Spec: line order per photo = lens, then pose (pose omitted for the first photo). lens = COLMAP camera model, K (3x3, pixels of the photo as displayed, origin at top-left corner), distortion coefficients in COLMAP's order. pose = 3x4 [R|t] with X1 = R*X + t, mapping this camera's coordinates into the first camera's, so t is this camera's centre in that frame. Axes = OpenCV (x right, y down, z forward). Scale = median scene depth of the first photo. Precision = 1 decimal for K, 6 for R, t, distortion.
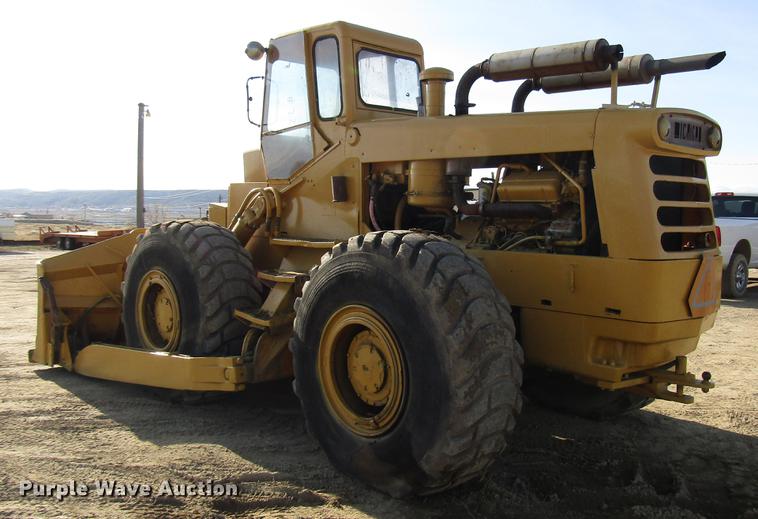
lens RADIAL K [[750.1, 0, 379.1], [0, 750.1, 260.3], [0, 0, 1]] dist [-0.012122, 0.000000]
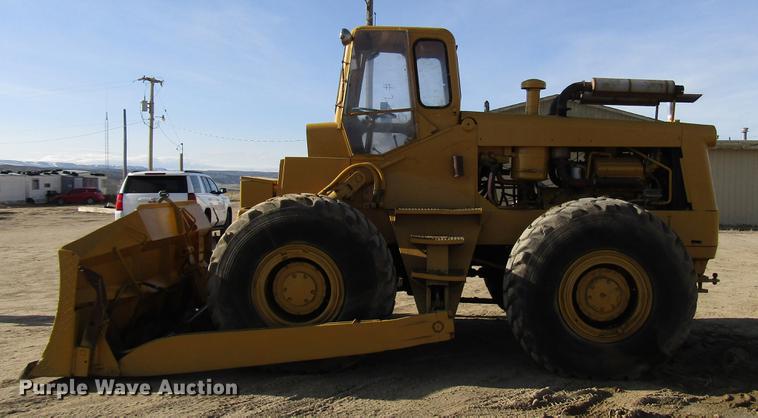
lens RADIAL K [[732.3, 0, 378.8], [0, 732.3, 206.9], [0, 0, 1]] dist [-0.004910, 0.000000]
pose [[0.692035, -0.027228, 0.721351, -1.138508], [0.050532, 0.998664, -0.010783, -0.024972], [-0.720093, 0.043913, 0.692486, 0.300281]]
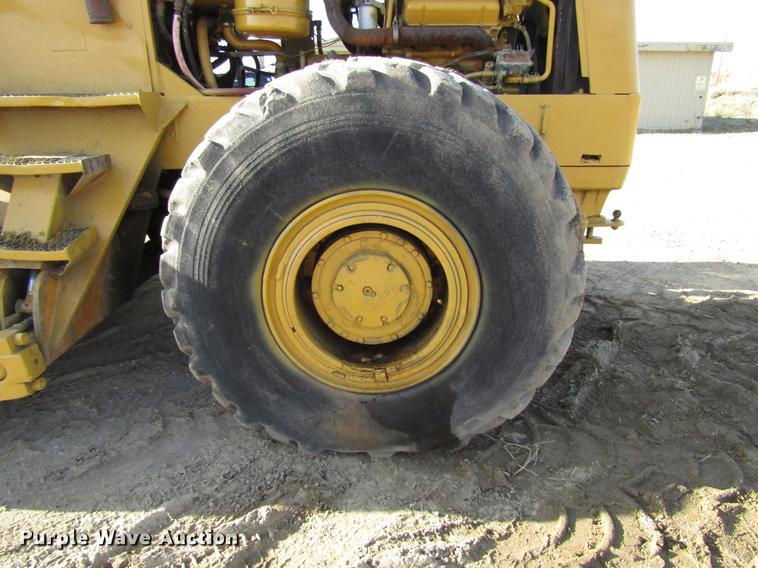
lens RADIAL K [[560.5, 0, 350.6], [0, 560.5, 277.8], [0, 0, 1]] dist [-0.007923, 0.002882]
pose [[0.676314, -0.239246, 0.696678, -0.304748], [0.065216, 0.961519, 0.266885, 0.008034], [-0.733721, -0.135064, 0.665892, 0.617650]]
